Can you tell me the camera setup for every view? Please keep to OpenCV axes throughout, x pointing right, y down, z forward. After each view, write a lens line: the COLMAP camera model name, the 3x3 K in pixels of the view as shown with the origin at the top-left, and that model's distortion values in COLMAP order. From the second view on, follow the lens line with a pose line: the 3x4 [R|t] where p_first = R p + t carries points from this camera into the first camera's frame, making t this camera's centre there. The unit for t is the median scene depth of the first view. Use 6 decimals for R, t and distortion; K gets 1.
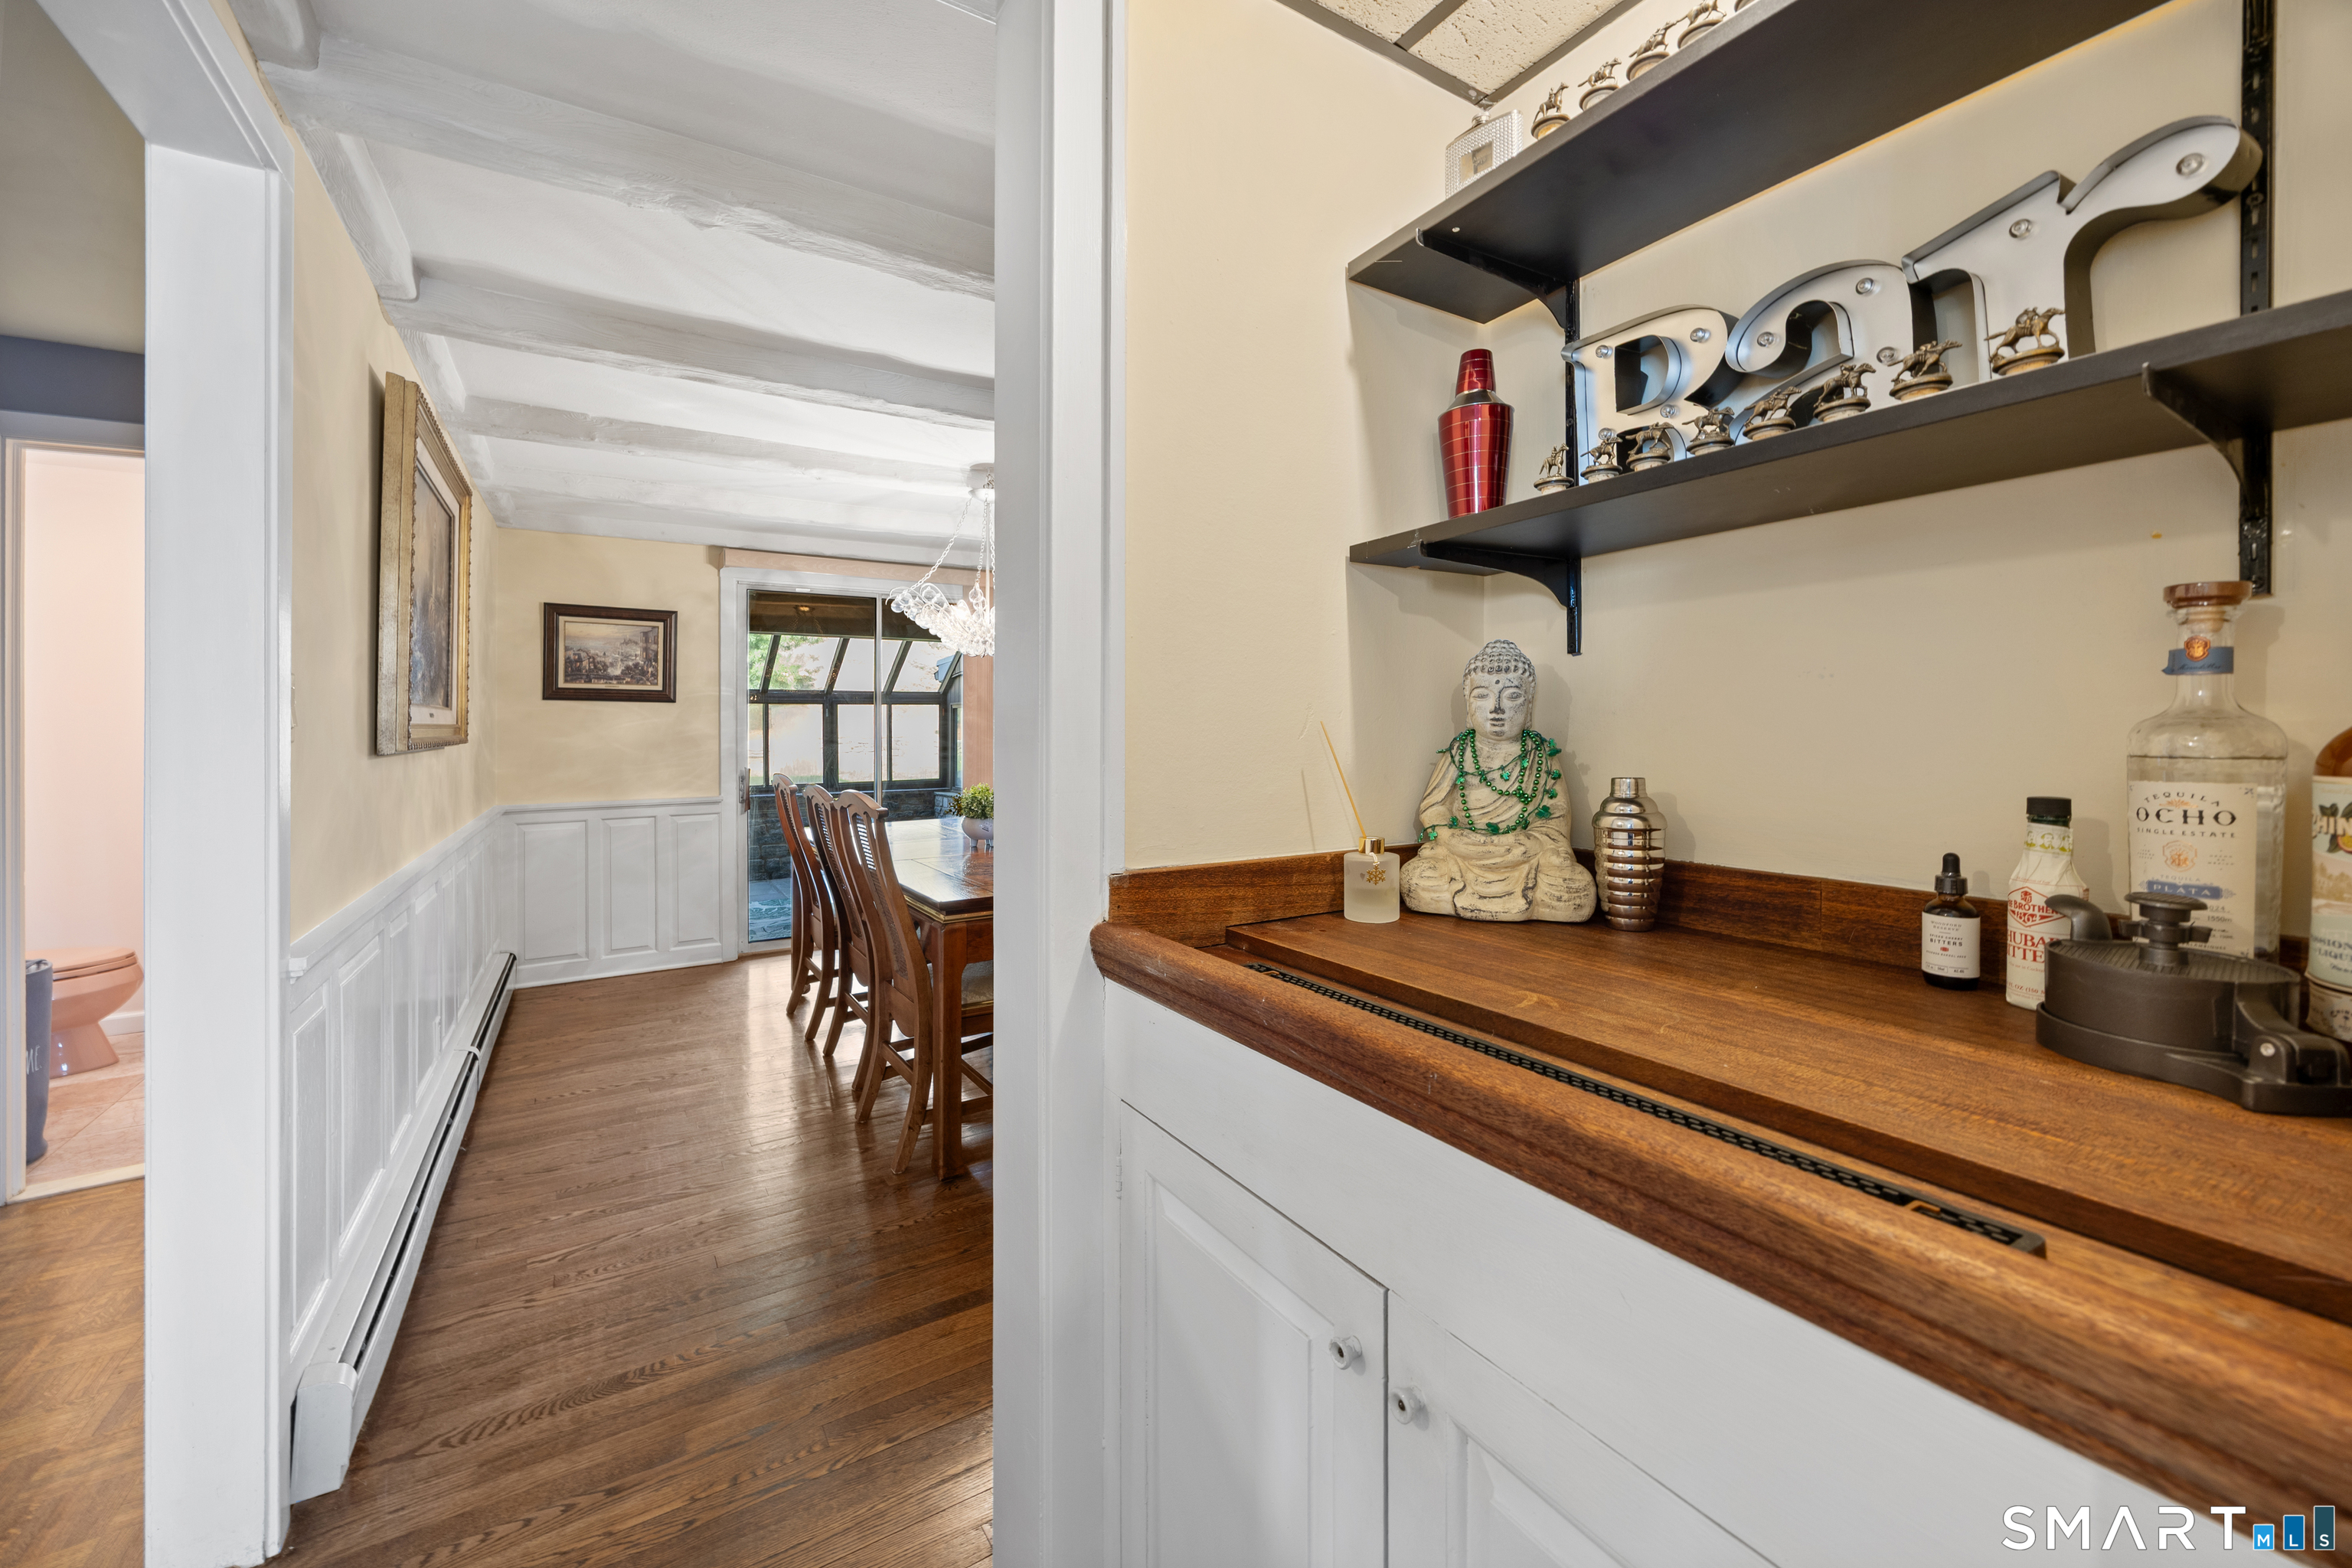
lens RADIAL K [[921.8, 0, 1162.2], [0, 921.8, 719.9], [0, 0, 1]] dist [-0.004265, -0.000067]
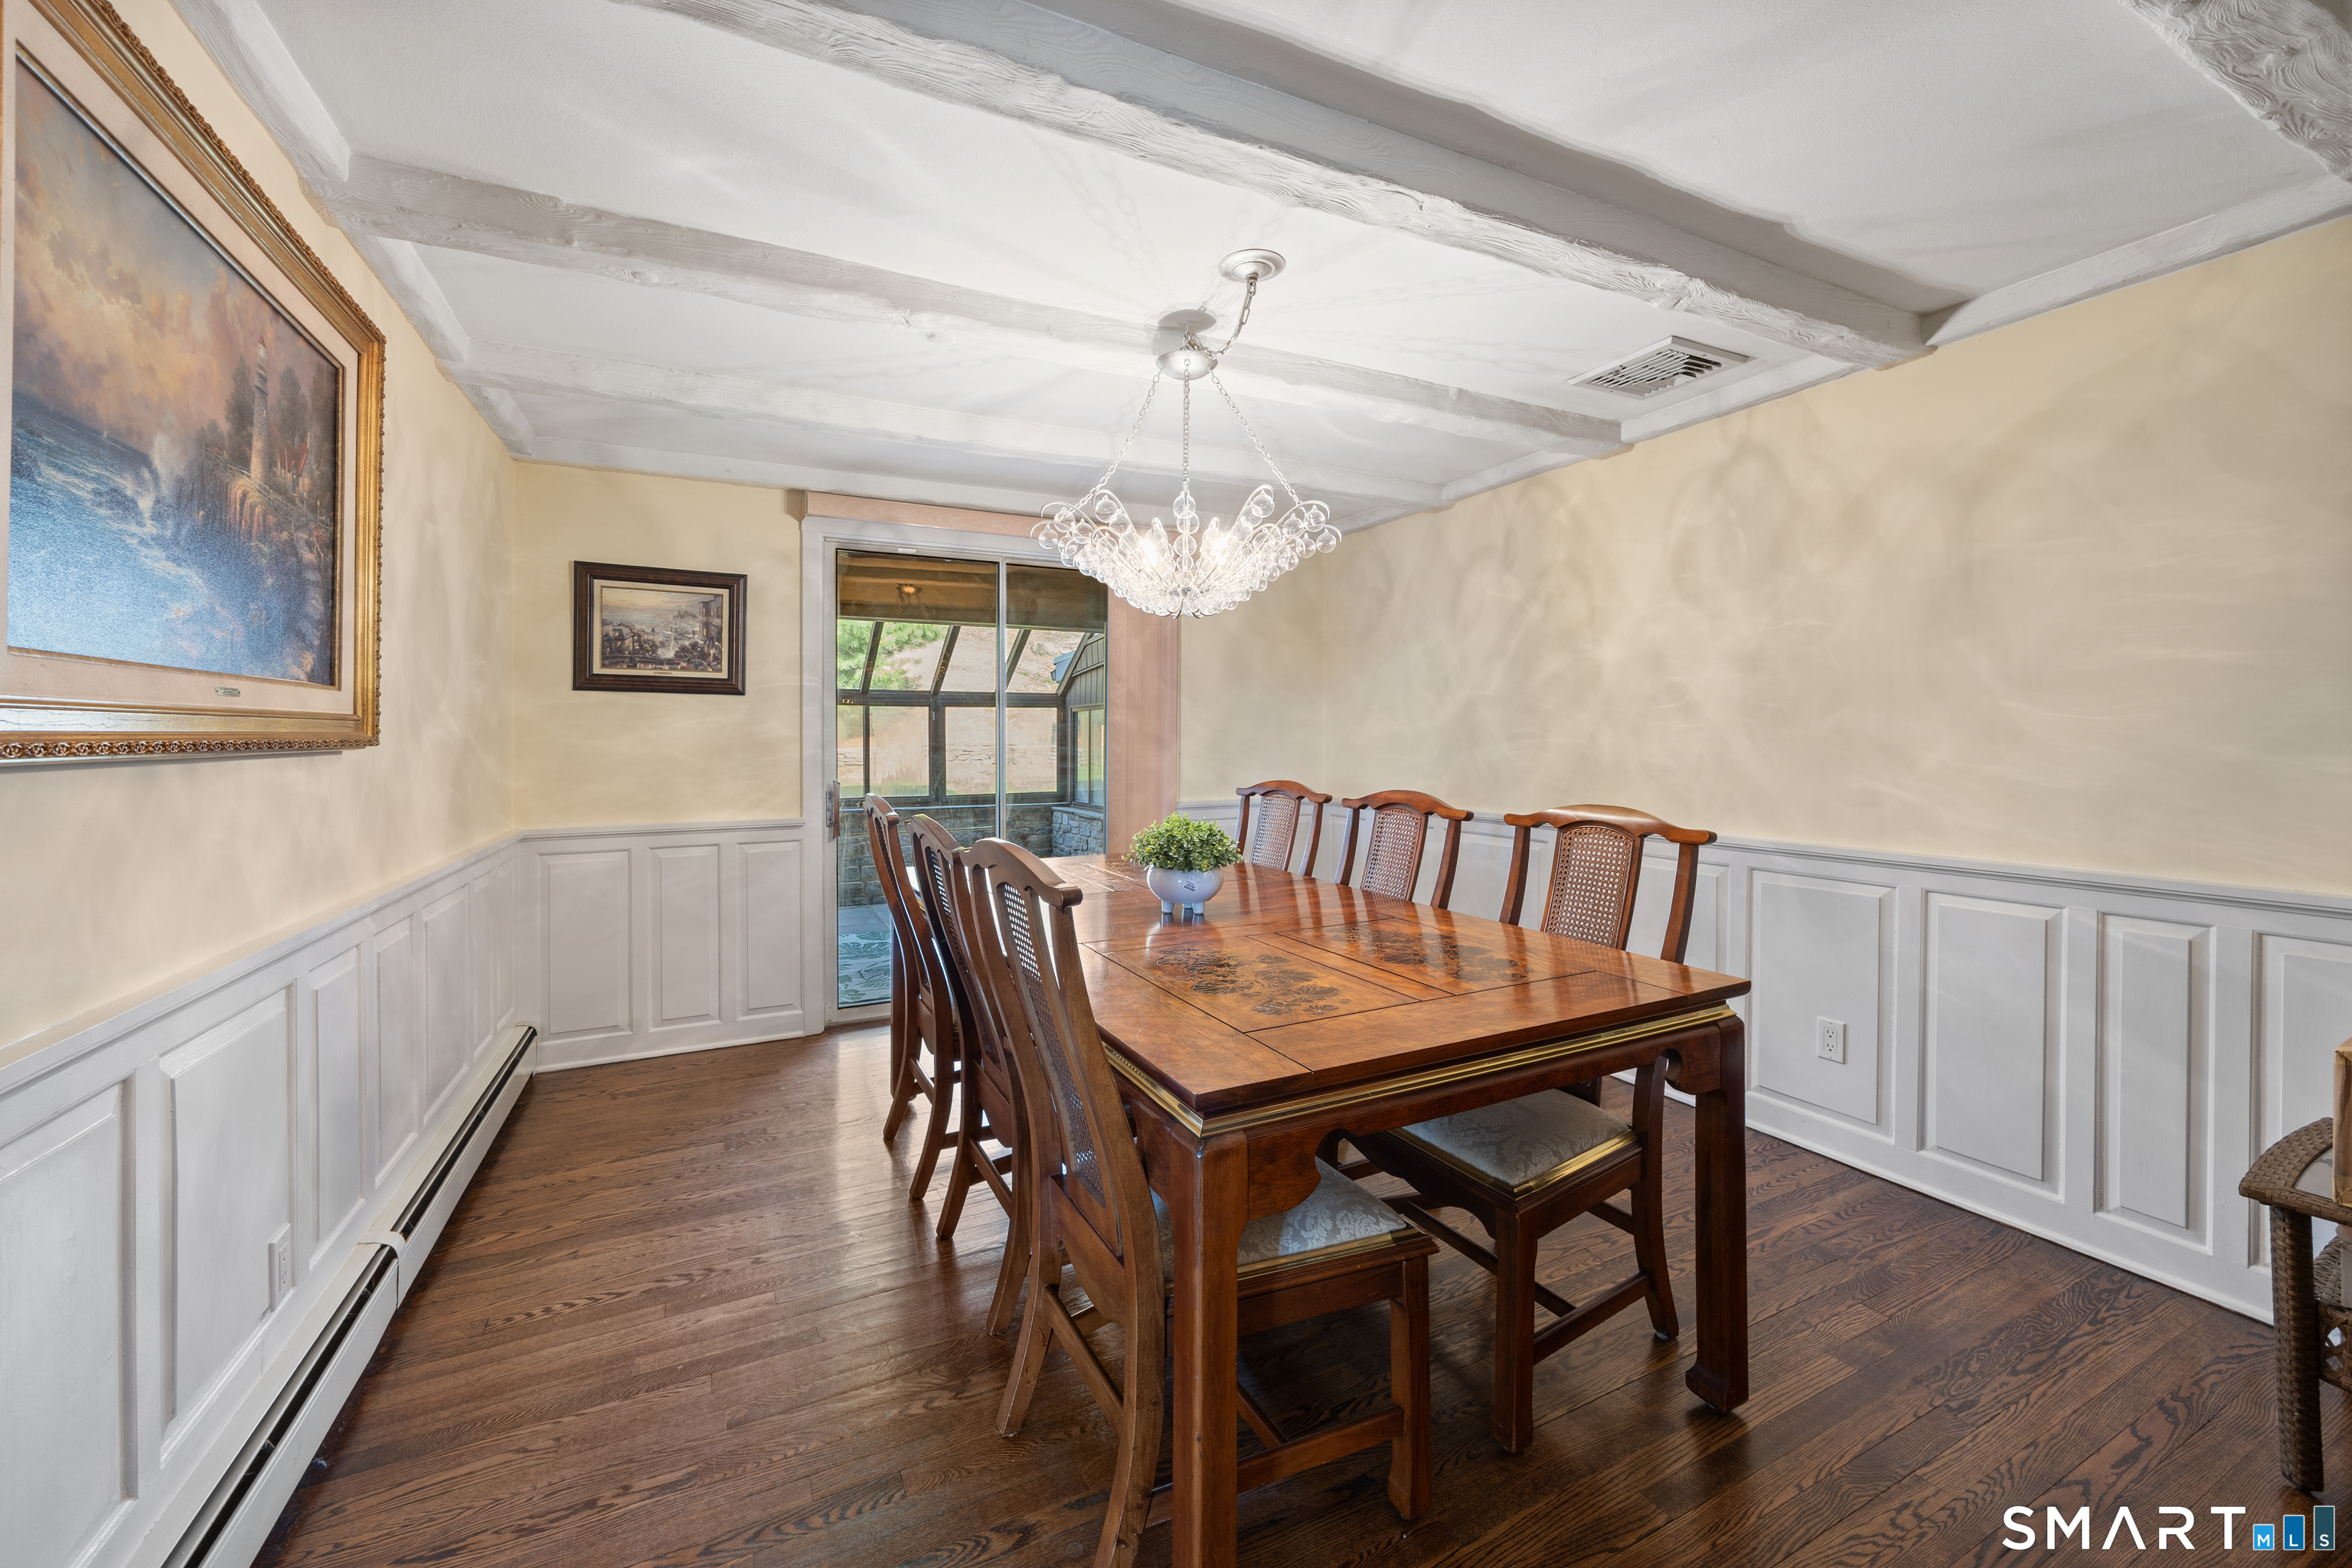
lens RADIAL K [[921.8, 0, 1181.7], [0, 921.8, 744.2], [0, 0, 1]] dist [-0.004265, -0.000067]
pose [[0.996583, 0.005817, -0.082388, -0.109656], [-0.004514, 0.999862, 0.015993, 0.008328], [0.082469, -0.015567, 0.996472, 0.281294]]
